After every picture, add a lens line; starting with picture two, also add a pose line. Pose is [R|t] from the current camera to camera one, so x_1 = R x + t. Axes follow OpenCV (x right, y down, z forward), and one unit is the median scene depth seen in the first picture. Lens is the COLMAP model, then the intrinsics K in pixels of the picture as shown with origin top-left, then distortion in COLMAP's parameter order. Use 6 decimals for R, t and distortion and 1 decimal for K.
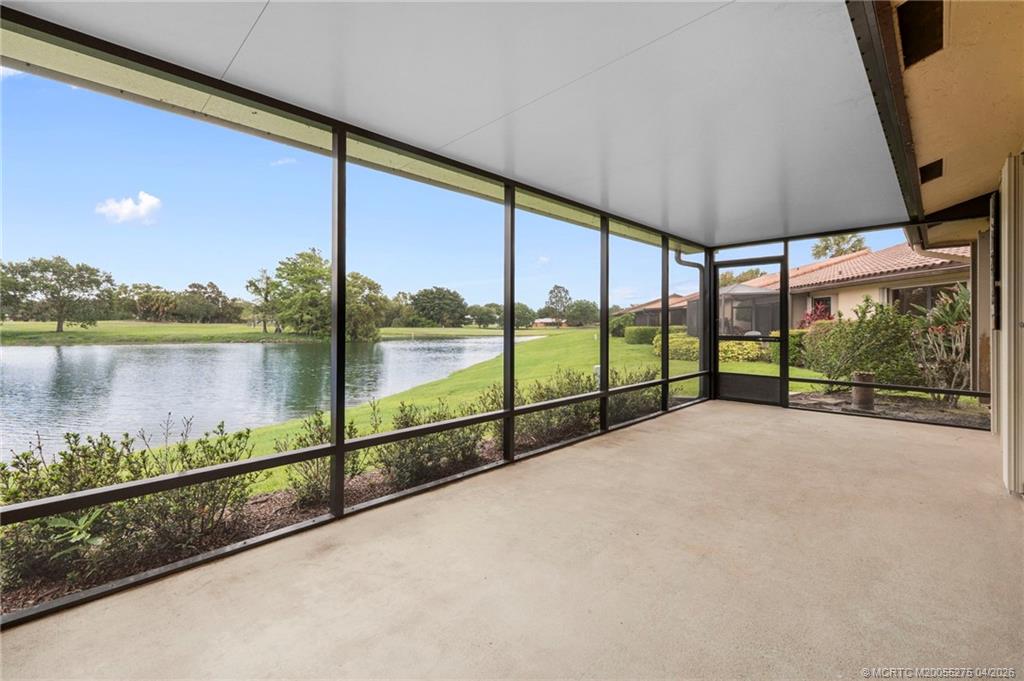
lens RADIAL K [[437.3, 0, 513.7], [0, 437.3, 323.0], [0, 0, 1]] dist [0.001187, 0.000075]
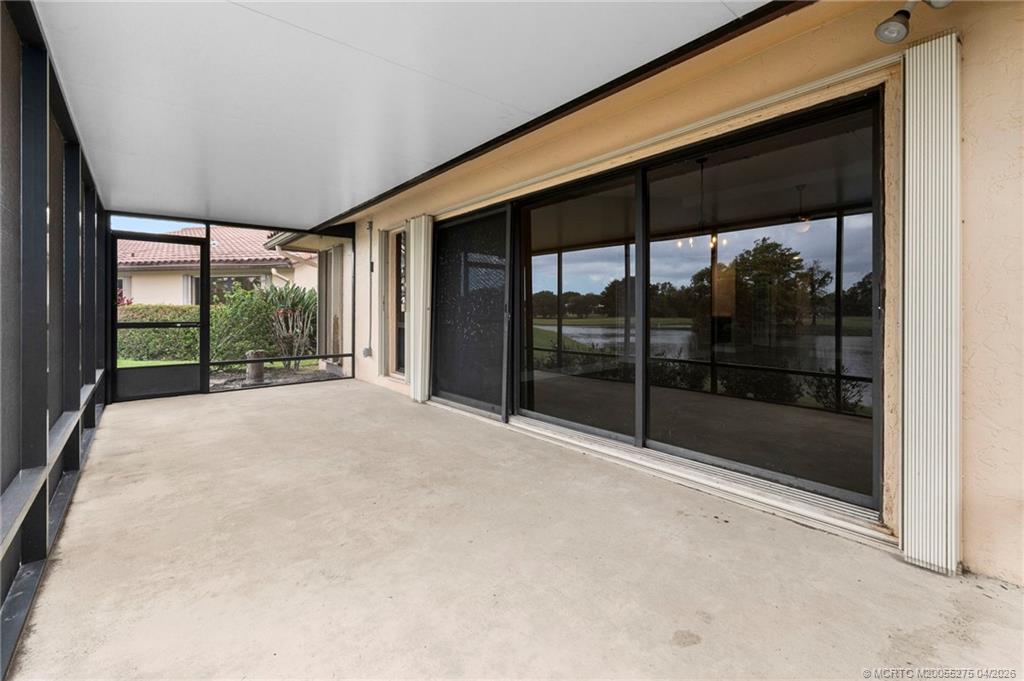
lens RADIAL K [[437.3, 0, 513.7], [0, 437.3, 323.0], [0, 0, 1]] dist [0.001187, 0.000075]
pose [[0.092358, -0.031748, 0.995220, -0.159187], [-0.001513, 0.999486, 0.032025, 0.001118], [-0.995725, -0.004463, 0.092262, 0.120317]]
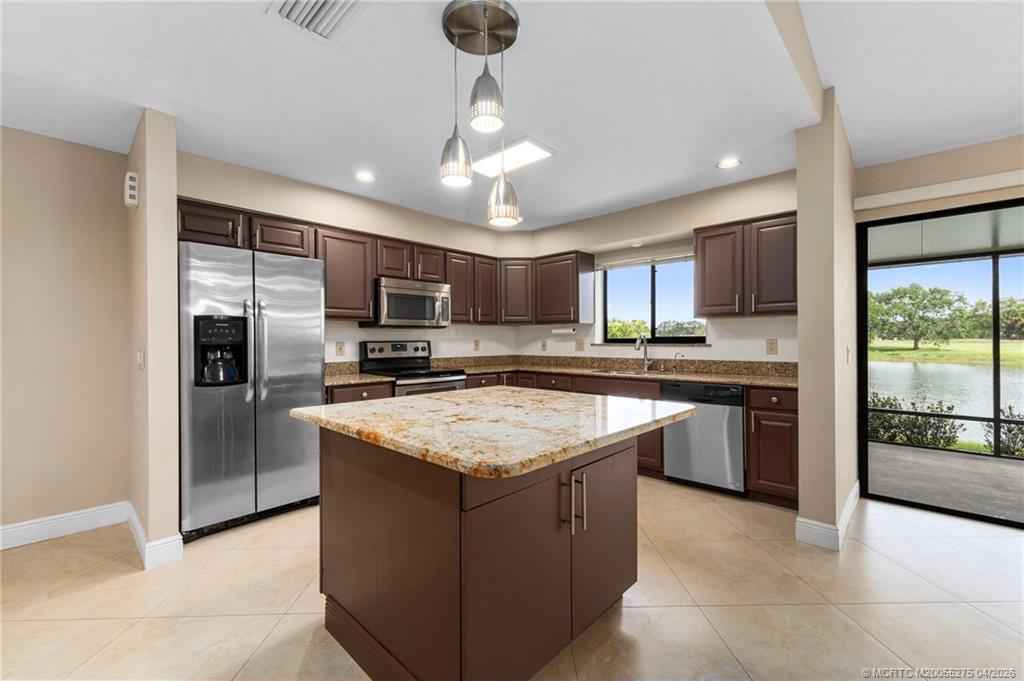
lens RADIAL K [[428.4, 0, 523.8], [0, 428.4, 342.7], [0, 0, 1]] dist [0.001152, 0.000182]
pose [[0.024039, 0.001519, -0.999710, 0.552948], [0.002752, 0.999995, 0.001585, -0.024989], [0.999707, -0.002789, 0.024035, -0.433161]]
